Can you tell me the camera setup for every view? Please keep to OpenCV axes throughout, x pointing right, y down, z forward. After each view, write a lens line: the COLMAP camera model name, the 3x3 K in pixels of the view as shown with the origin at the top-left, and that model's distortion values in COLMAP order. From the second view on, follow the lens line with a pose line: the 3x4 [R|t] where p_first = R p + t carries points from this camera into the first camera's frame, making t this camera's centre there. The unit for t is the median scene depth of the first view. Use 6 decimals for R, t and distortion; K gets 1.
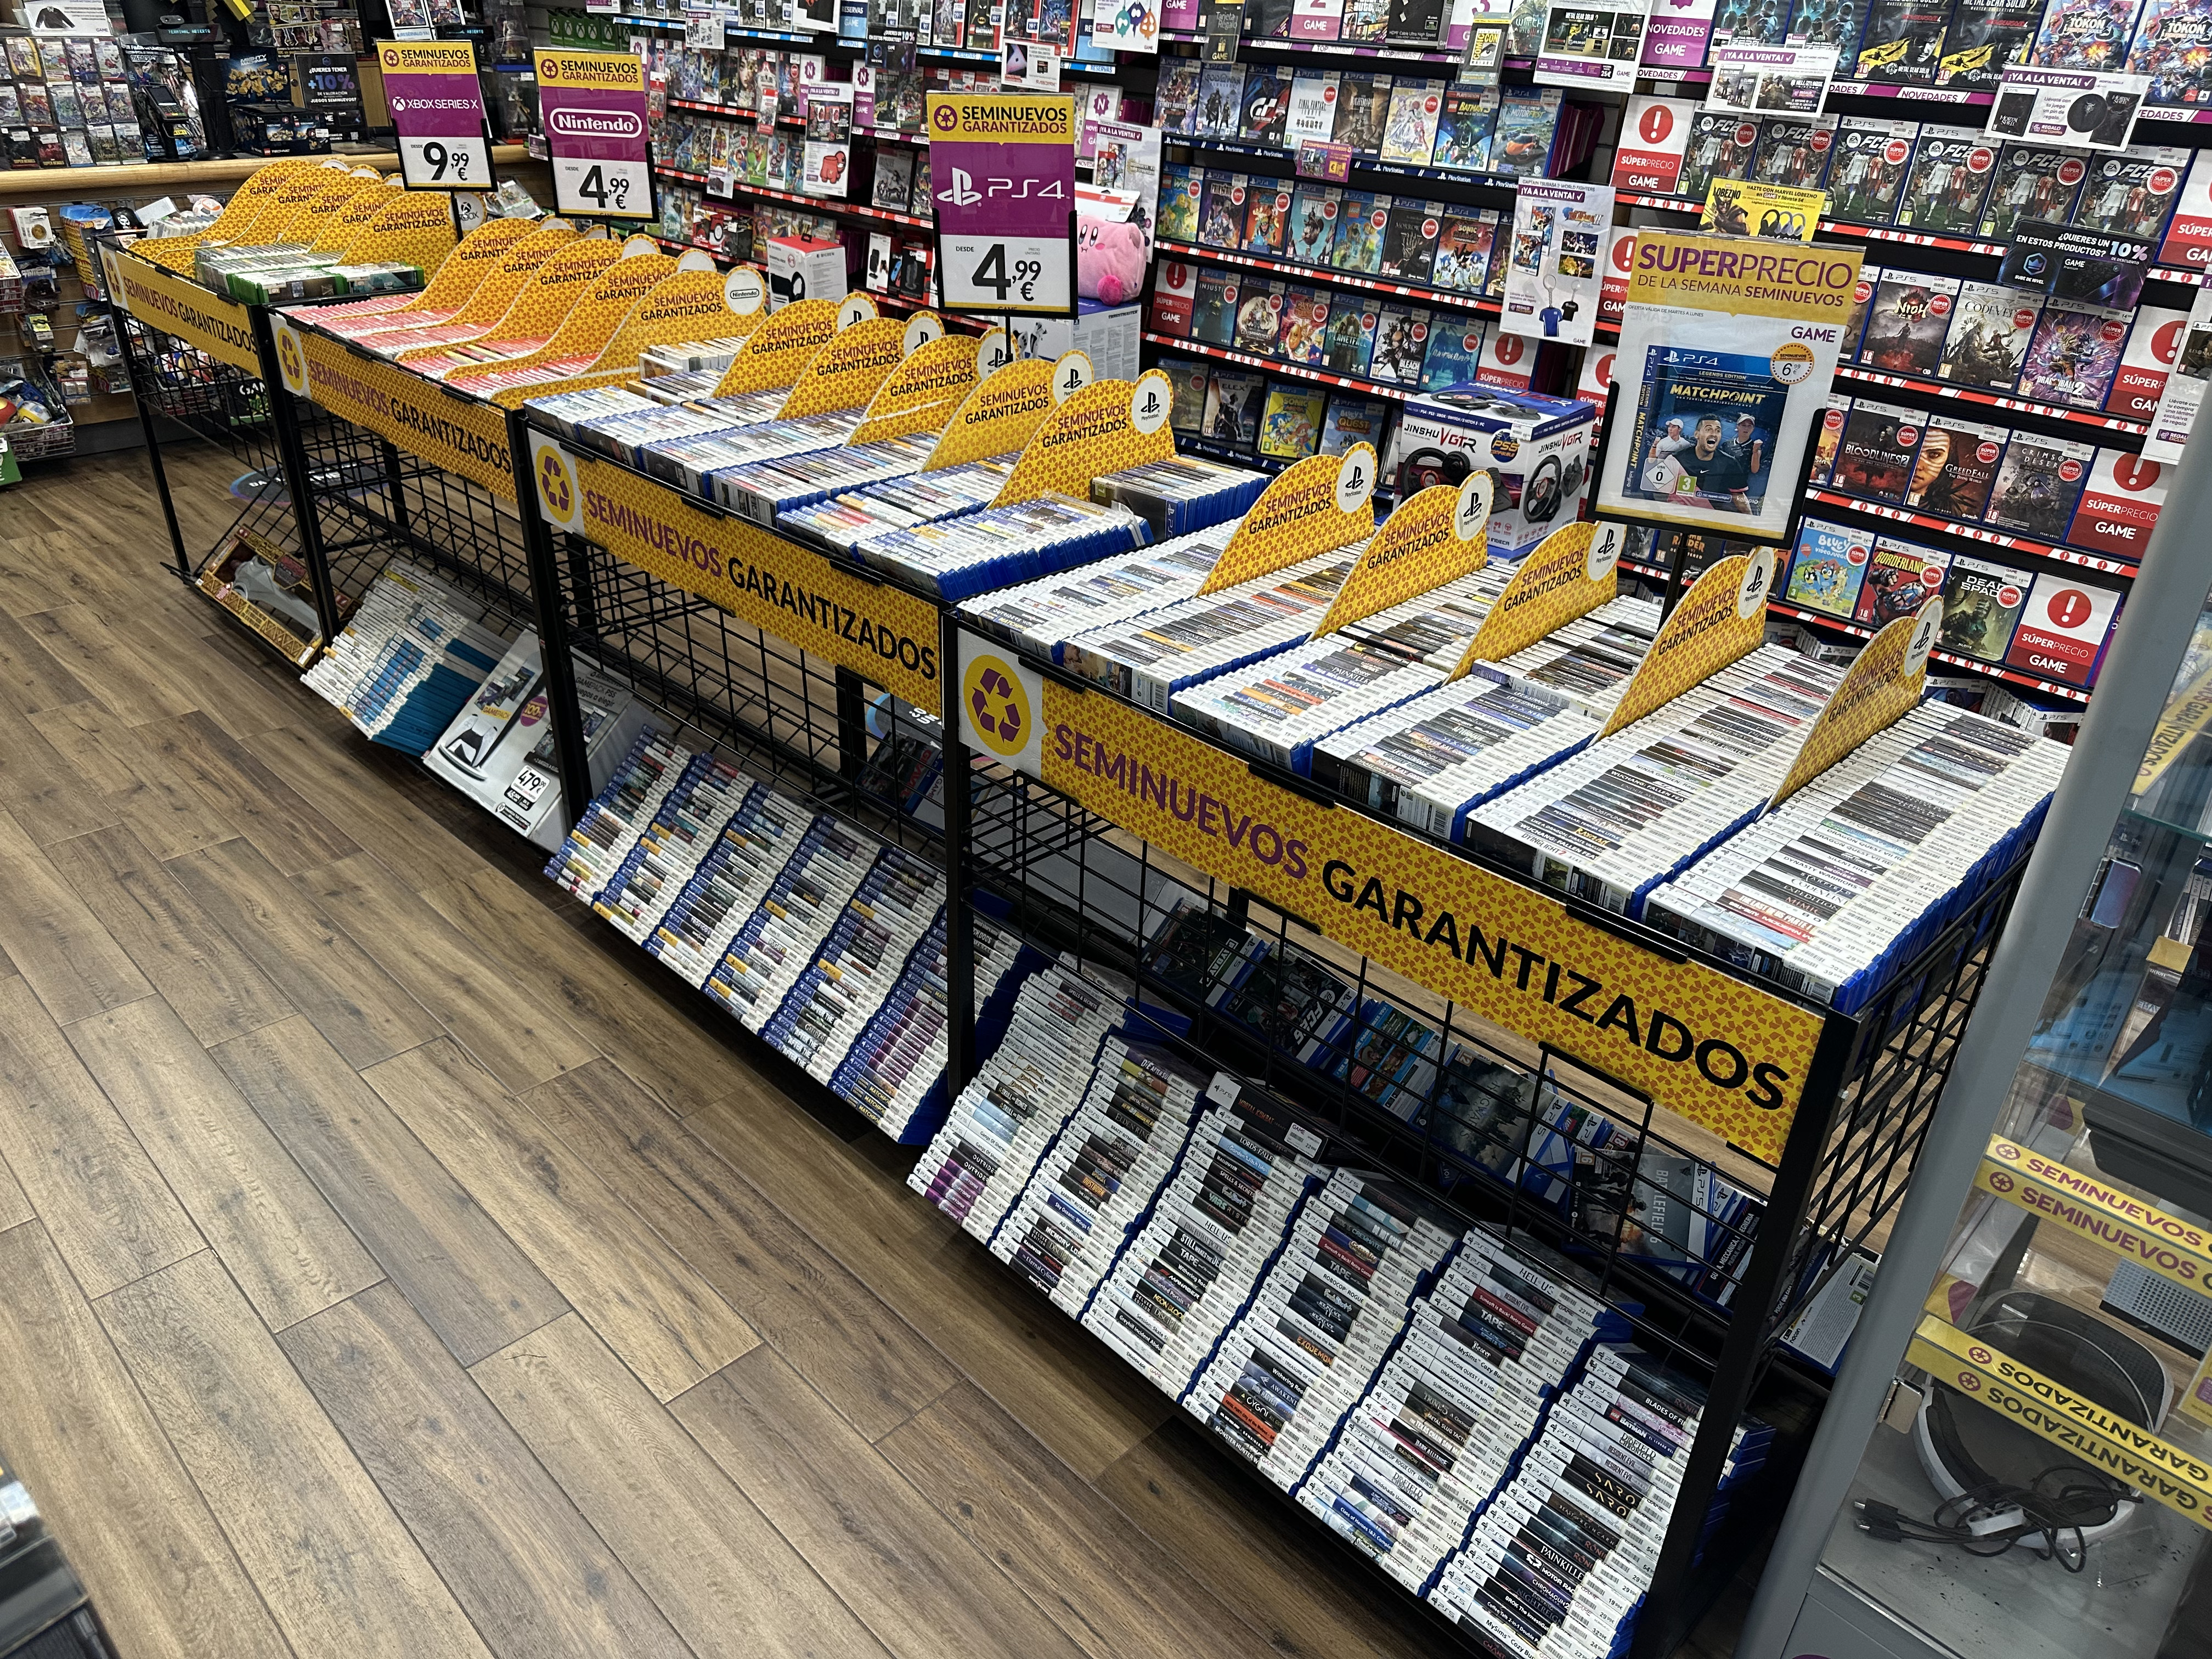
lens RADIAL K [[1576.2, 0, 1107.6], [0, 1576.2, 831.1], [0, 0, 1]] dist [0.007723, -0.012214]
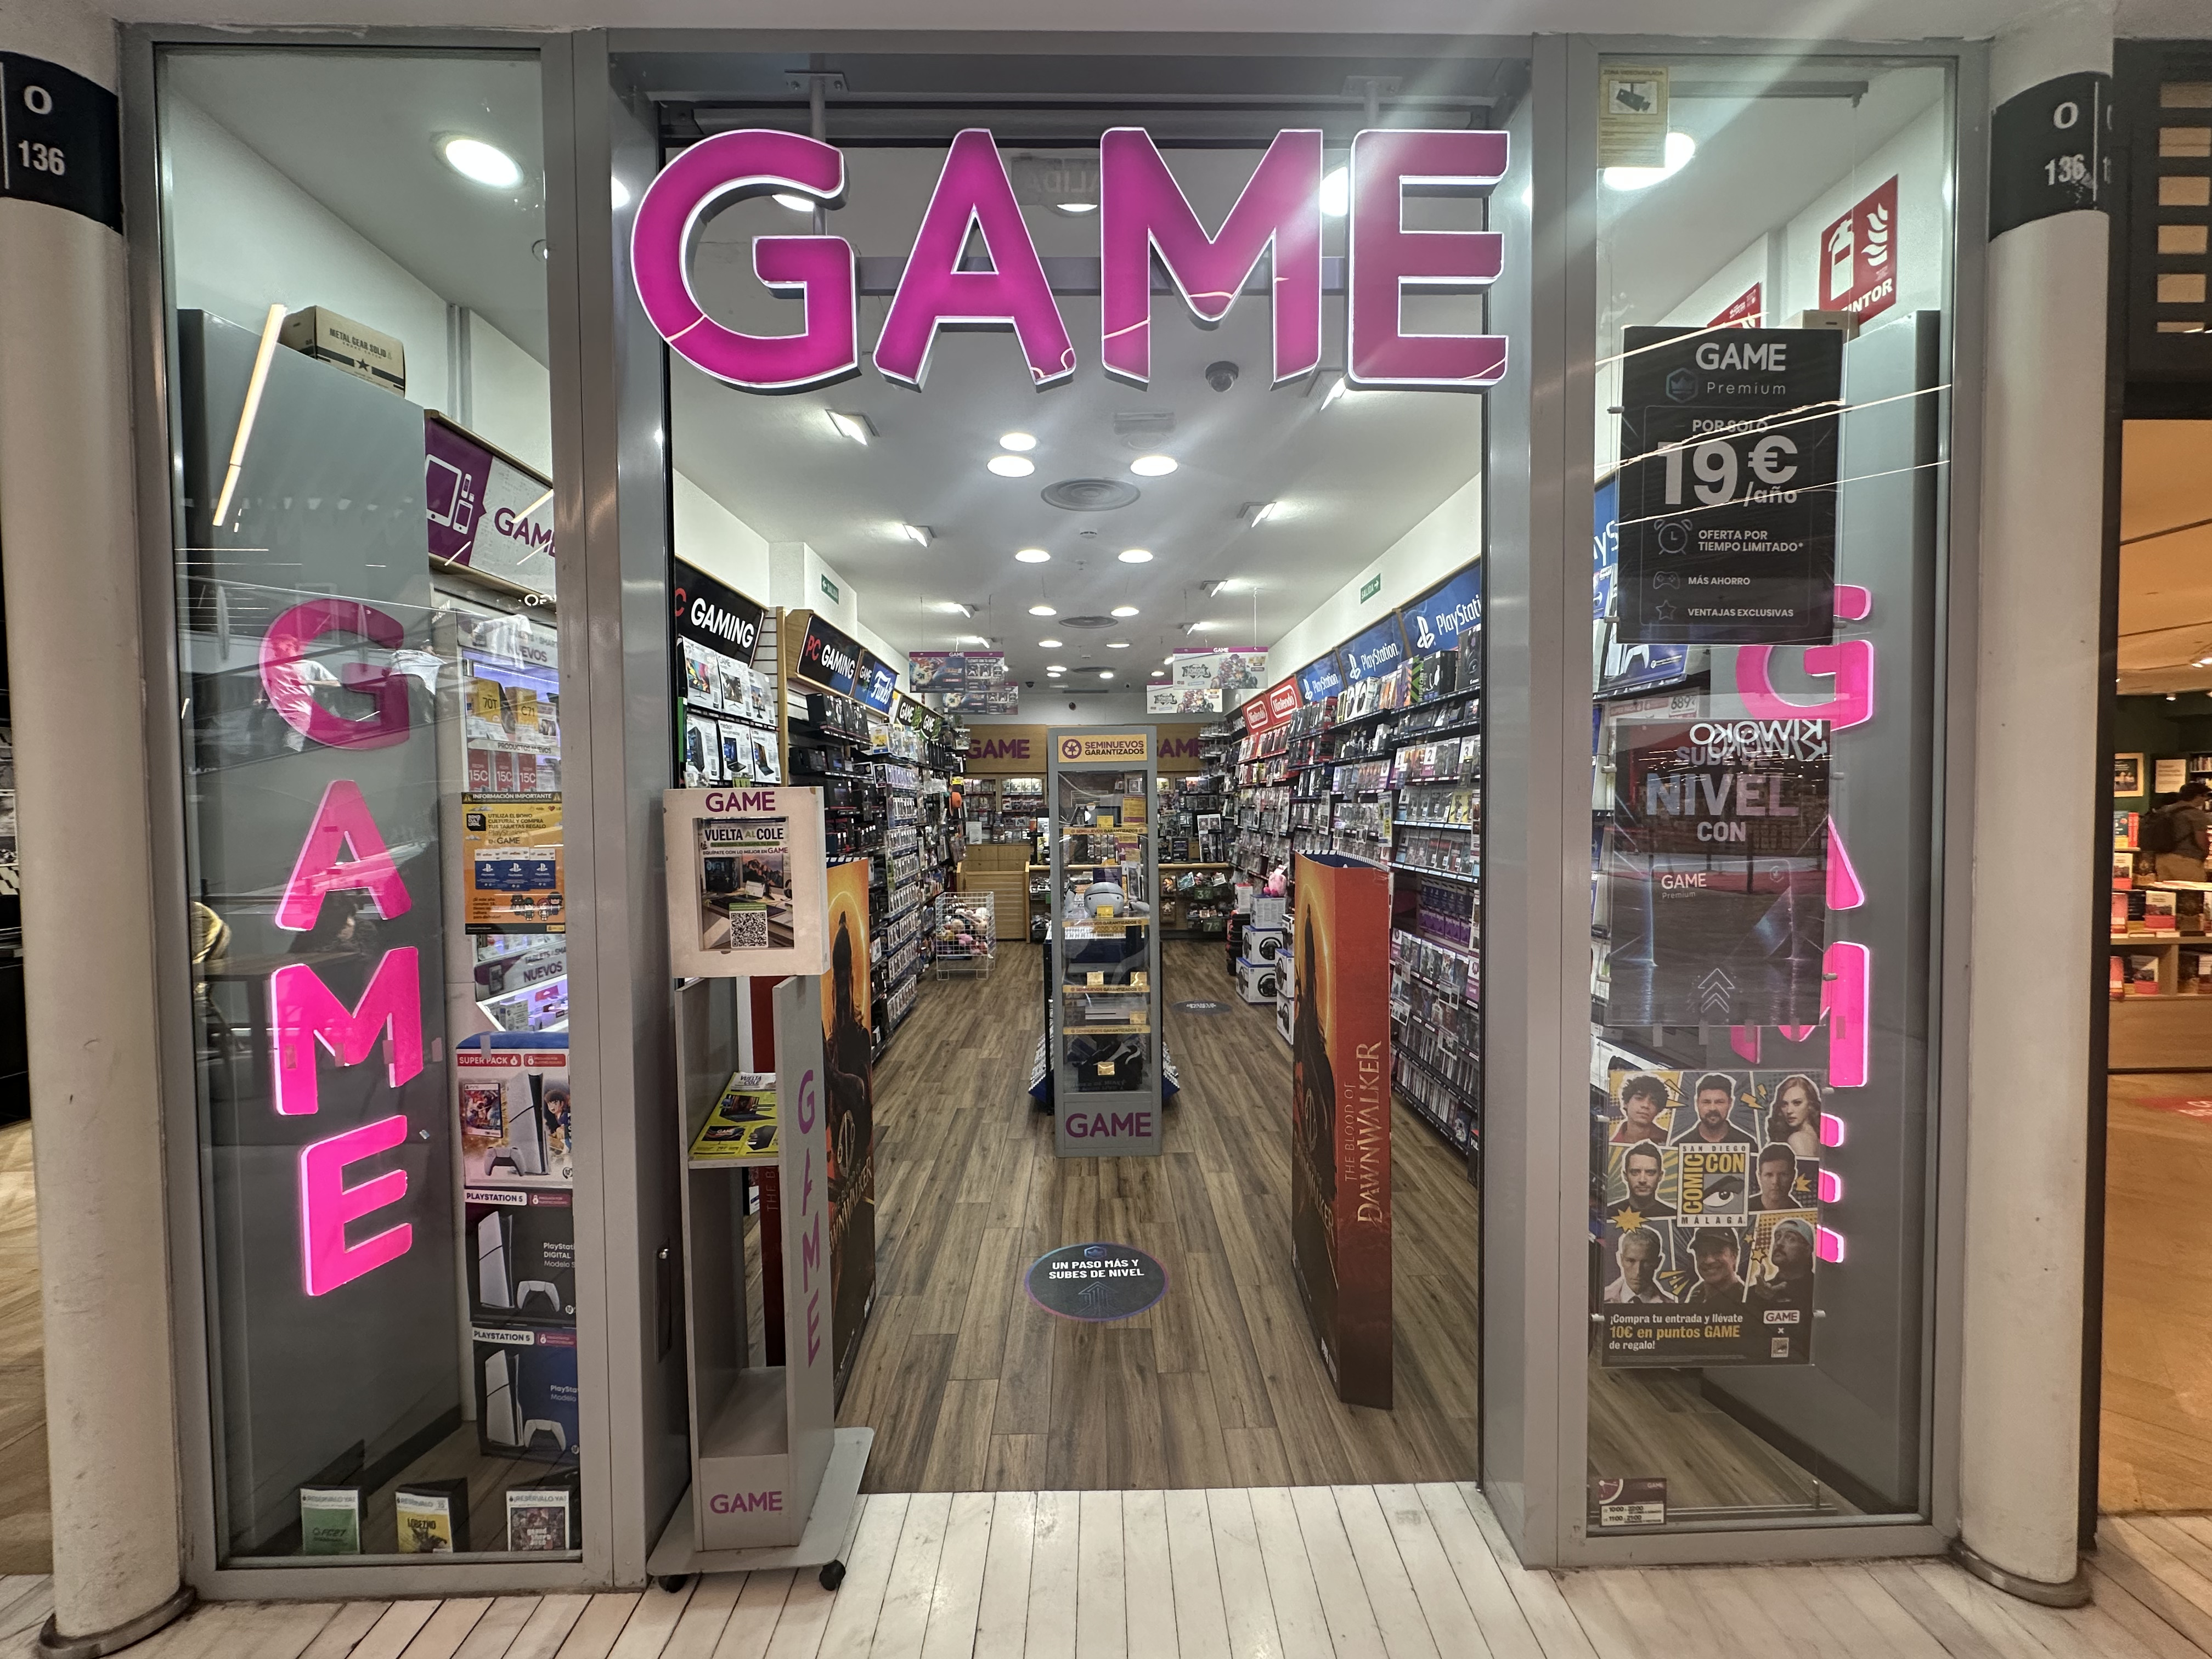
lens RADIAL K [[881.3, 0, 1102.3], [0, 881.3, 830.0], [0, 0, 1]] dist [-0.002578, 0.000624]
pose [[0.715743, -0.020777, -0.698055, 1.135883], [-0.305987, 0.889175, -0.340205, 0.308671], [0.627761, 0.457095, 0.630063, -0.506511]]
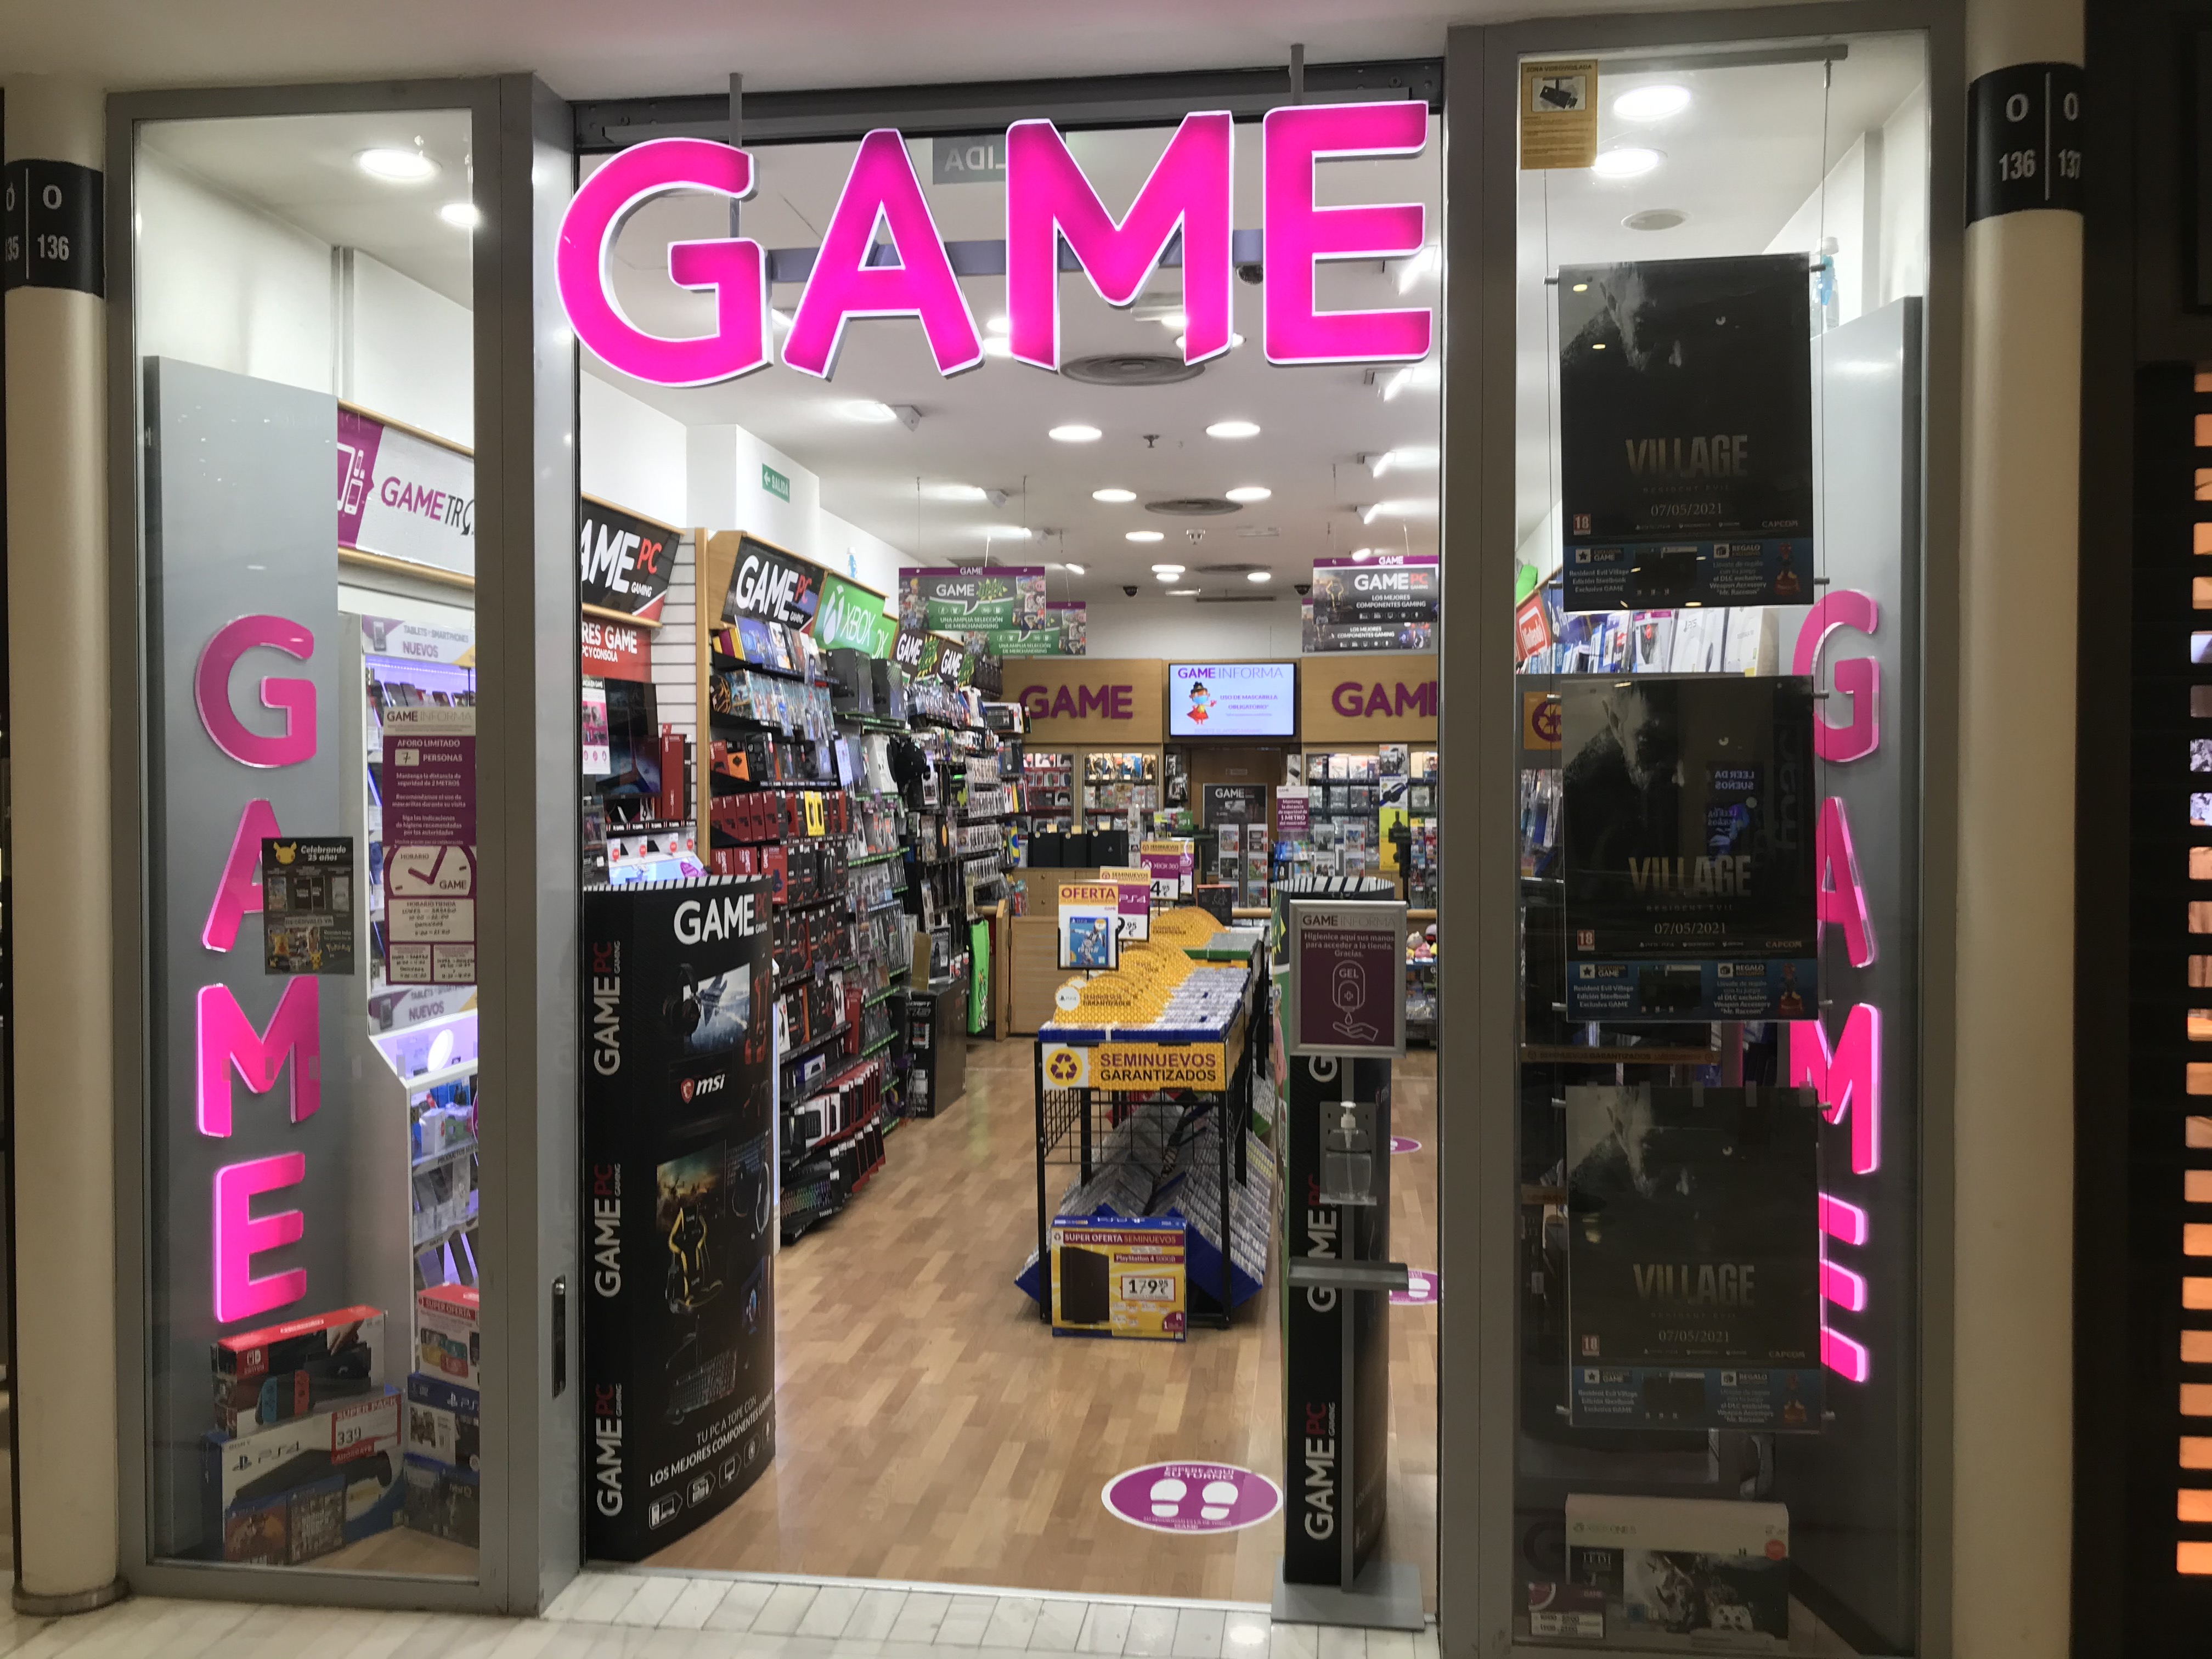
lens RADIAL K [[1775.5, 0, 1110.2], [0, 1775.5, 793.6], [0, 0, 1]] dist [-0.168027, 0.226211]
pose [[0.615634, -0.032828, -0.787348, 1.583730], [-0.359448, 0.877441, -0.317639, 0.386494], [0.701279, 0.478560, 0.528383, -0.672059]]
